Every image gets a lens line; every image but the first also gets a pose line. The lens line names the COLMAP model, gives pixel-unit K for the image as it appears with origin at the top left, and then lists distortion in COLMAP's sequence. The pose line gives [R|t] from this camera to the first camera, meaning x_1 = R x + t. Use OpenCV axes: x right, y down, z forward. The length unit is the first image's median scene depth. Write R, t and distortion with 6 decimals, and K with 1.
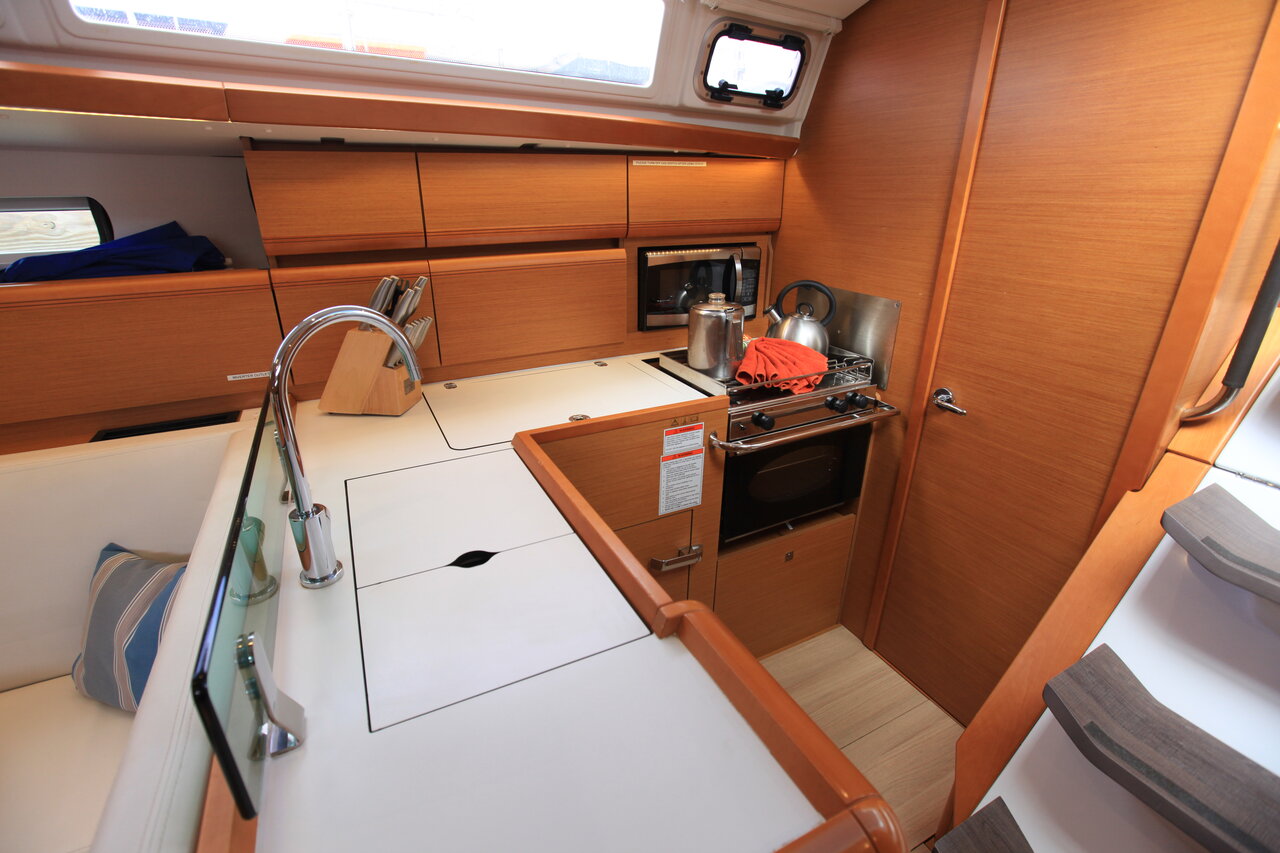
lens RADIAL K [[581.4, 0, 631.3], [0, 581.4, 422.9], [0, 0, 1]] dist [-0.036452, 0.009882]
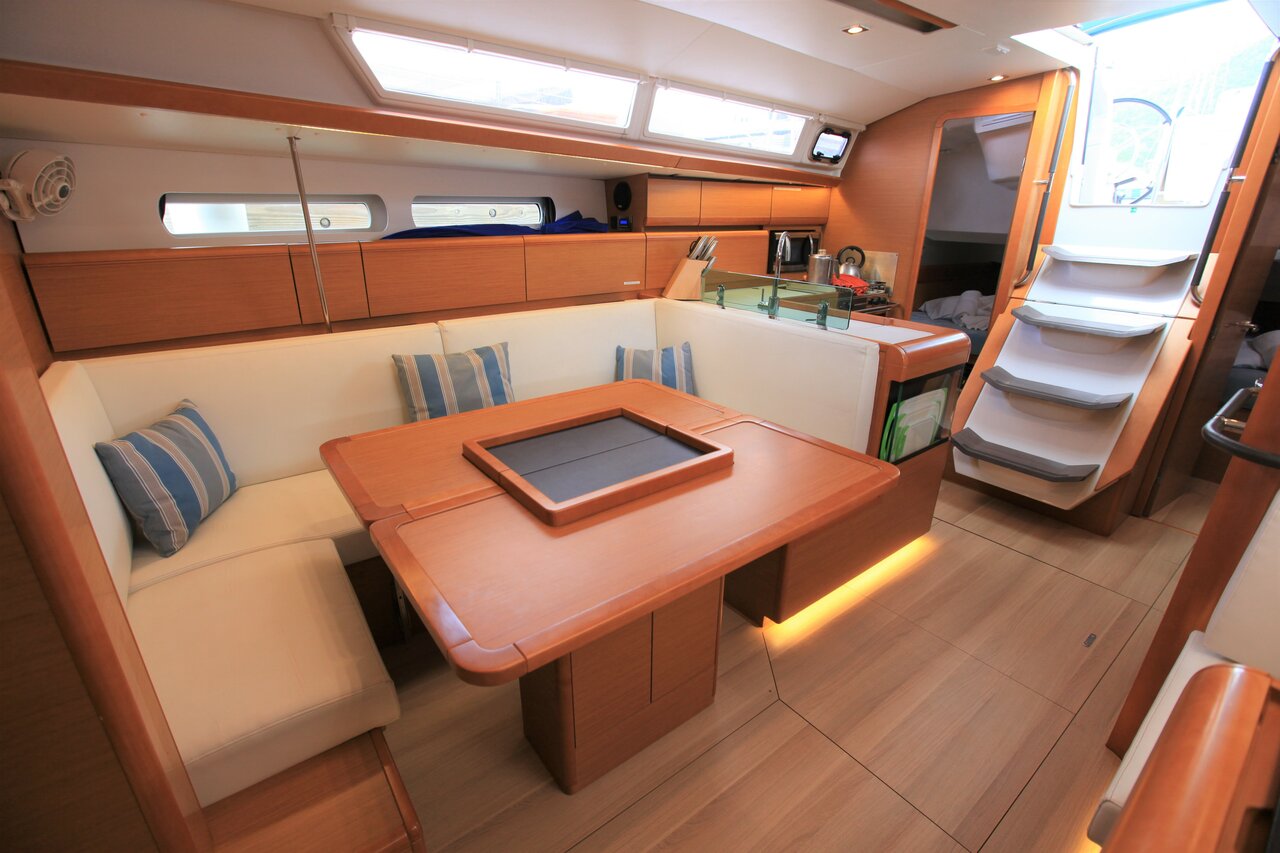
lens RADIAL K [[581.4, 0, 636.2], [0, 581.4, 420.6], [0, 0, 1]] dist [-0.036452, 0.009882]
pose [[0.982701, -0.054785, 0.176913, -0.949712], [0.061111, 0.997665, -0.030505, 0.436786], [-0.174828, 0.040788, 0.983754, -0.966171]]
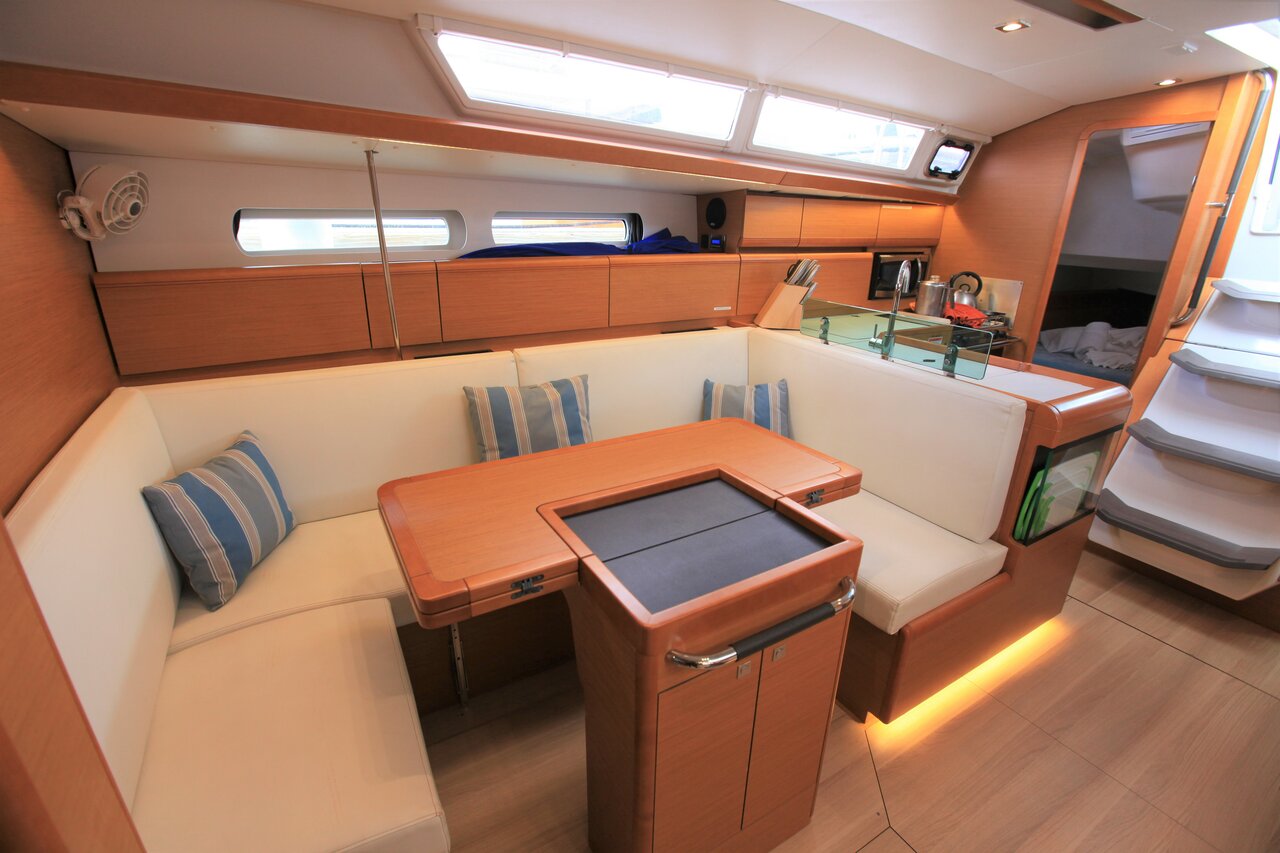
lens RADIAL K [[581.4, 0, 640.2], [0, 581.4, 420.8], [0, 0, 1]] dist [-0.036452, 0.009882]
pose [[0.997123, -0.003998, 0.075696, -0.980405], [0.007393, 0.998976, -0.044629, 0.338559], [-0.075440, 0.045061, 0.996132, -0.806819]]
